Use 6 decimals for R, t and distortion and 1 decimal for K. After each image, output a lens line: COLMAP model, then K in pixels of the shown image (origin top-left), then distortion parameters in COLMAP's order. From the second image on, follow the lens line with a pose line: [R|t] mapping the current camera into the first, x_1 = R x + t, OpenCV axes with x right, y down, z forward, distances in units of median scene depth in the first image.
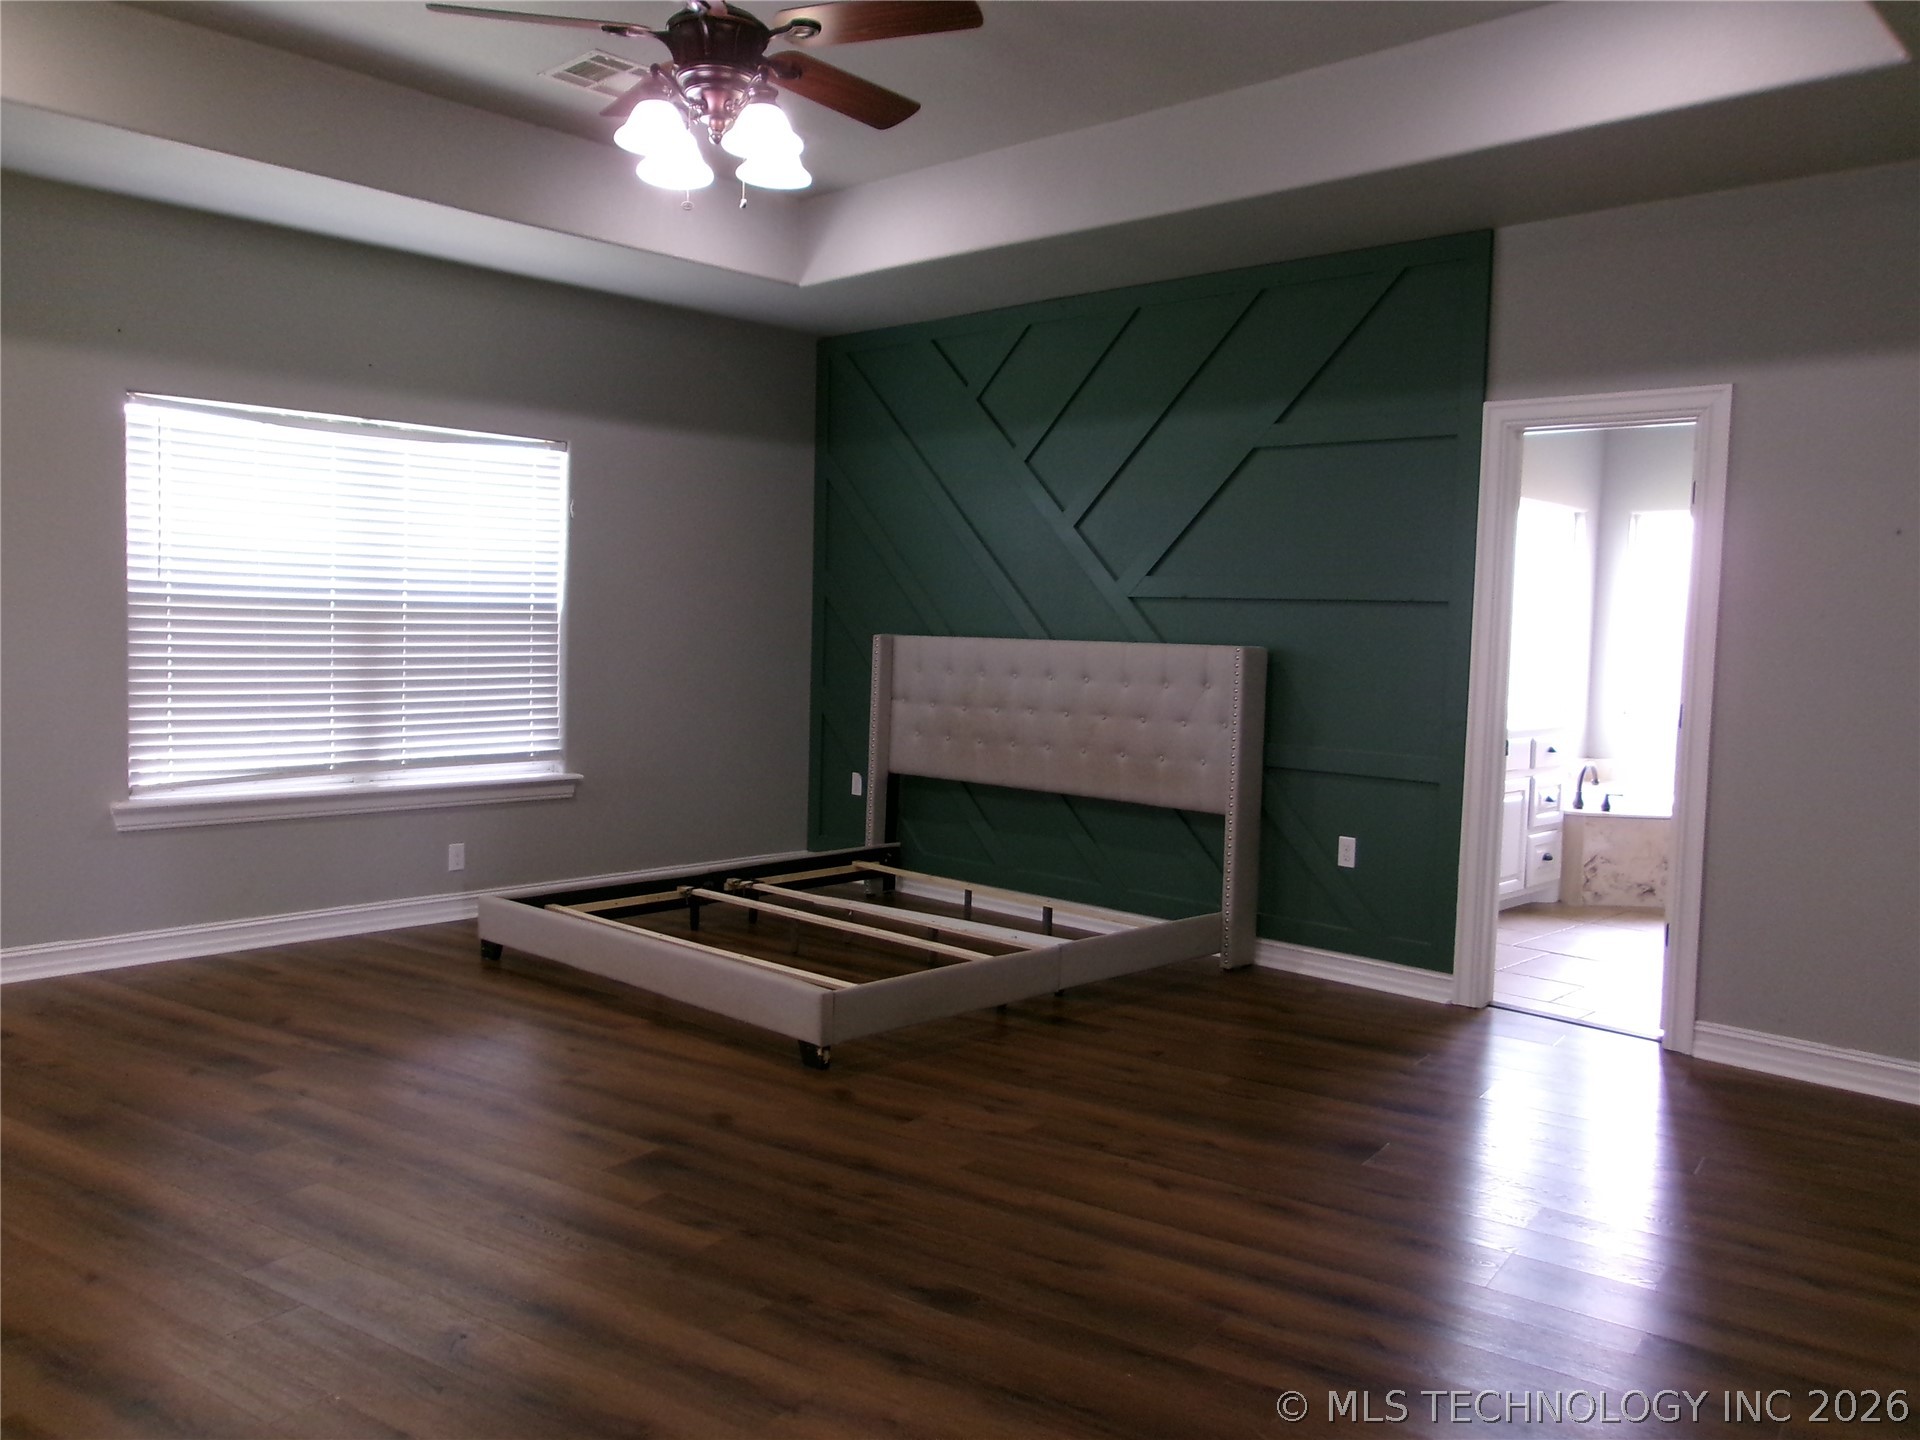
lens RADIAL K [[1494.6, 0, 912.4], [0, 1494.6, 755.4], [0, 0, 1]] dist [0.003660, 0.005235]
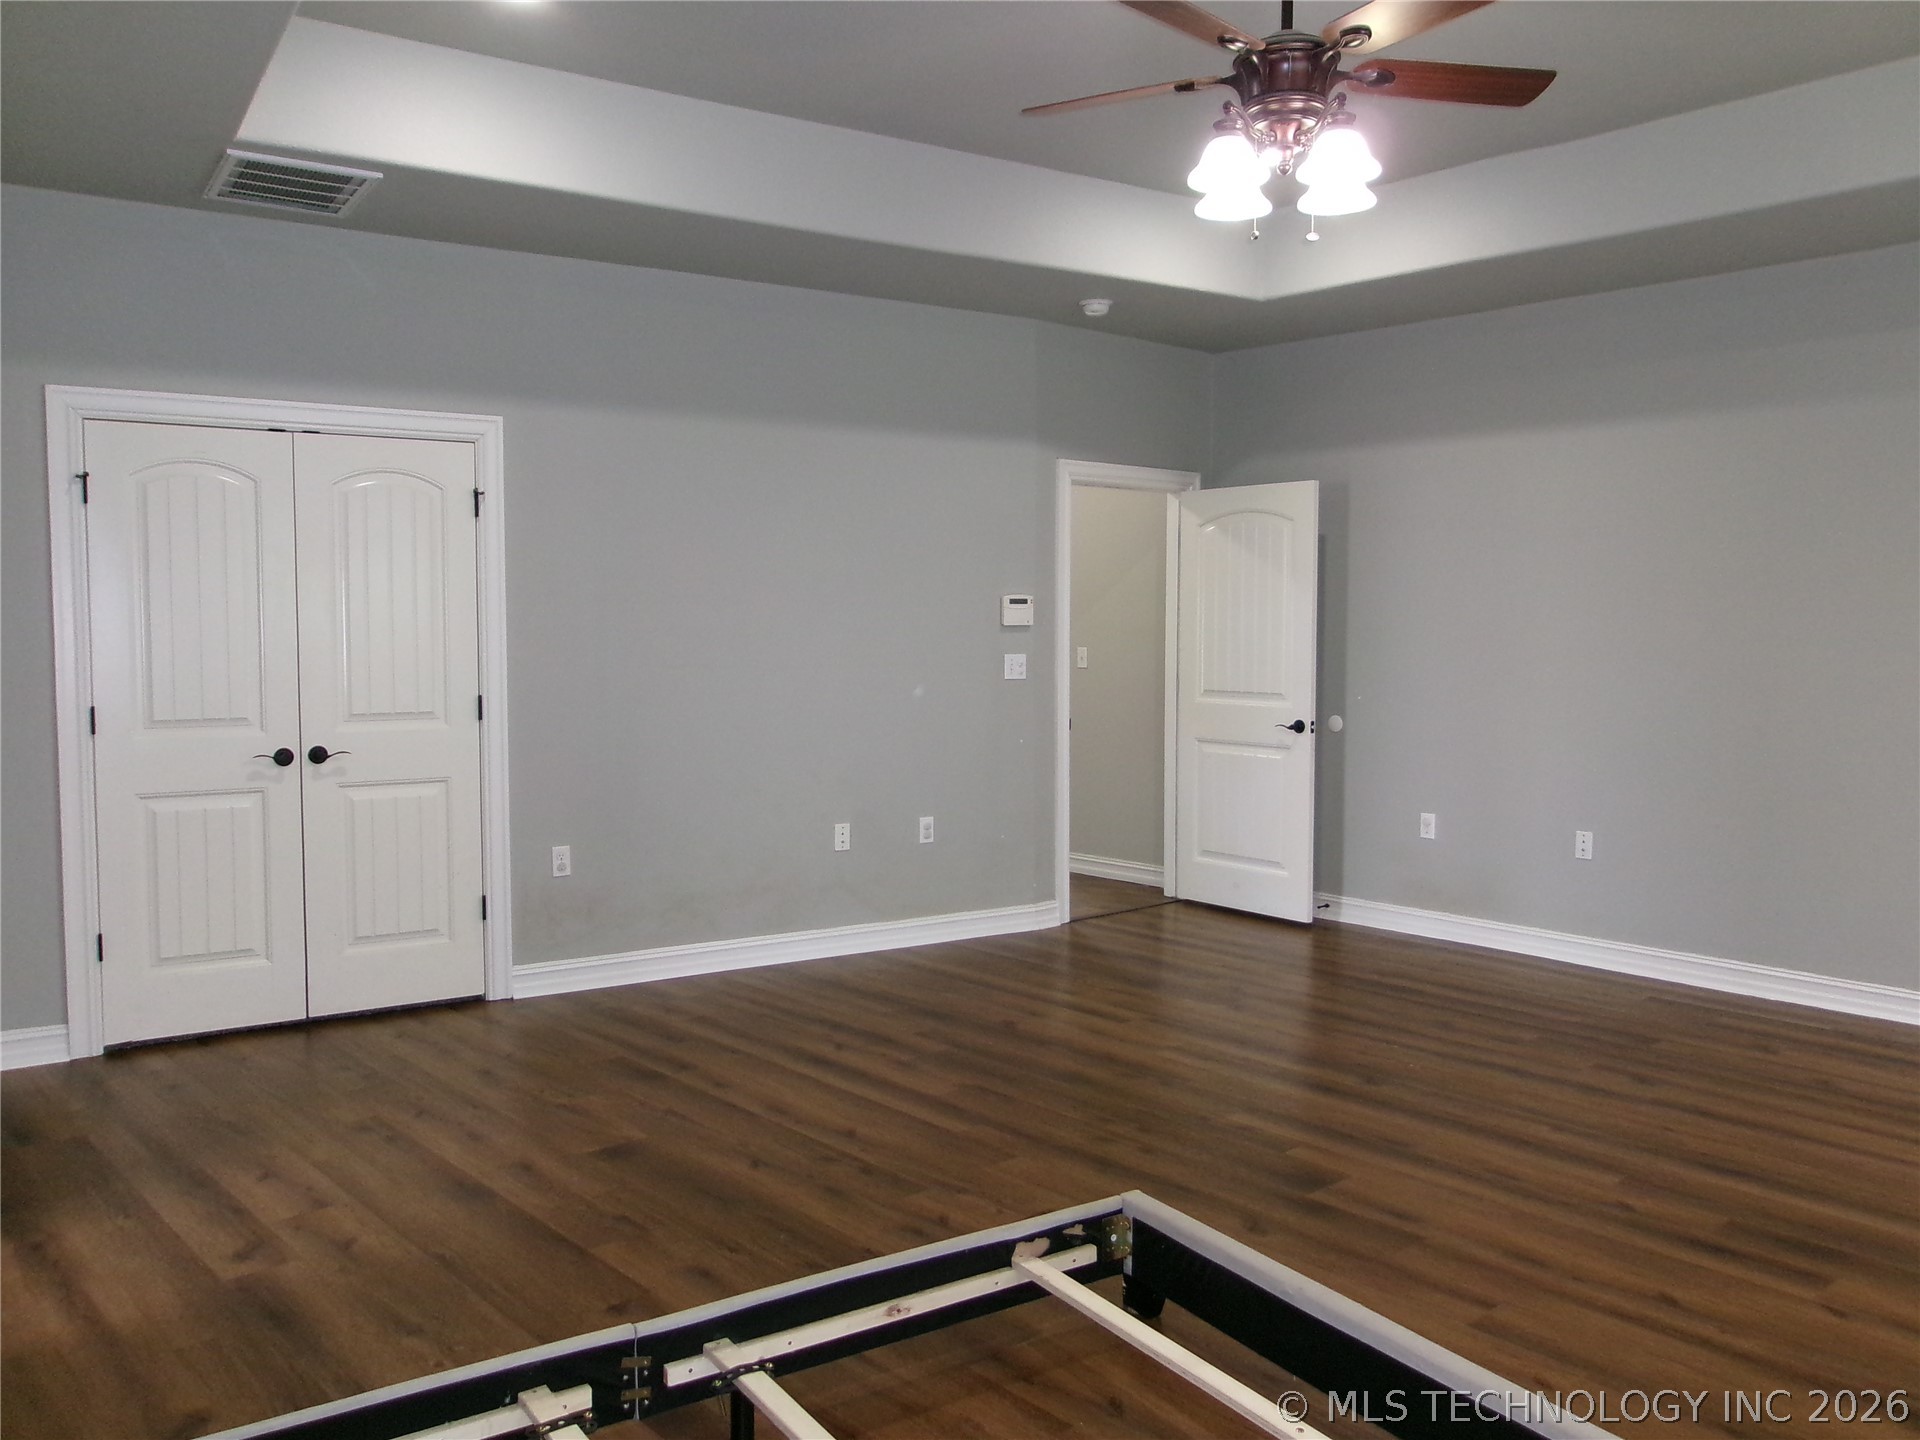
lens RADIAL K [[1502.0, 0, 960.0], [0, 1502.0, 720.0], [0, 0, 1]] dist [-0.024938, 0.057940]
pose [[-0.976510, -0.043245, 0.211088, -0.147455], [-0.010421, 0.987985, 0.154200, -0.208367], [-0.215220, 0.148378, -0.965228, 2.074593]]
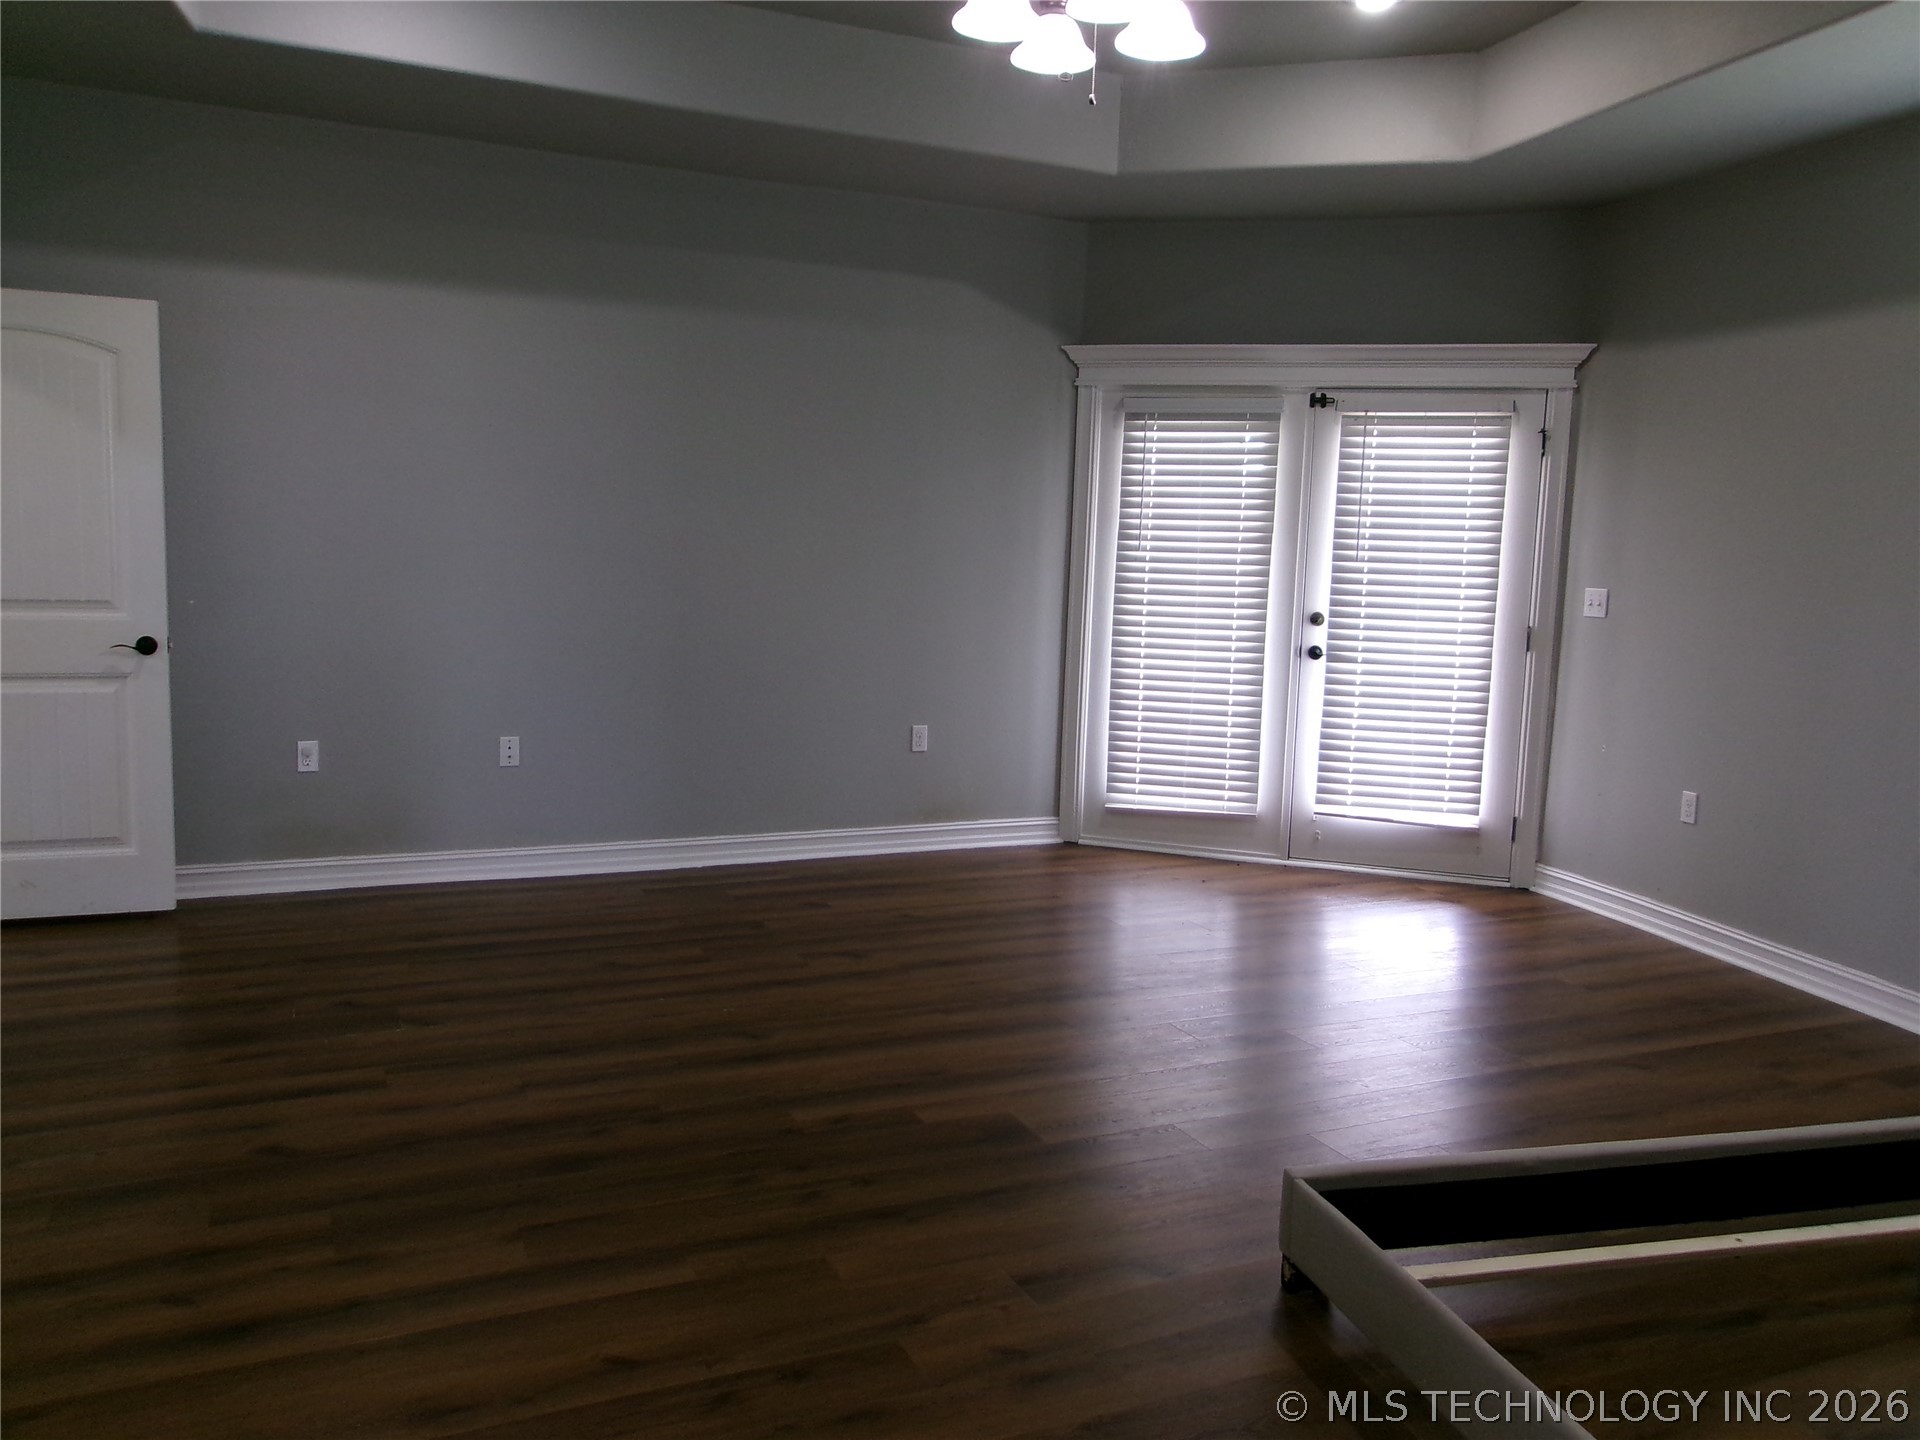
lens RADIAL K [[1514.5, 0, 956.8], [0, 1514.5, 690.2], [0, 0, 1]] dist [-0.018198, 0.057784]
pose [[-0.498871, 0.053203, -0.865042, 0.692061], [-0.116628, 0.984914, 0.127834, -0.132170], [0.858793, 0.164661, -0.485140, 1.443058]]
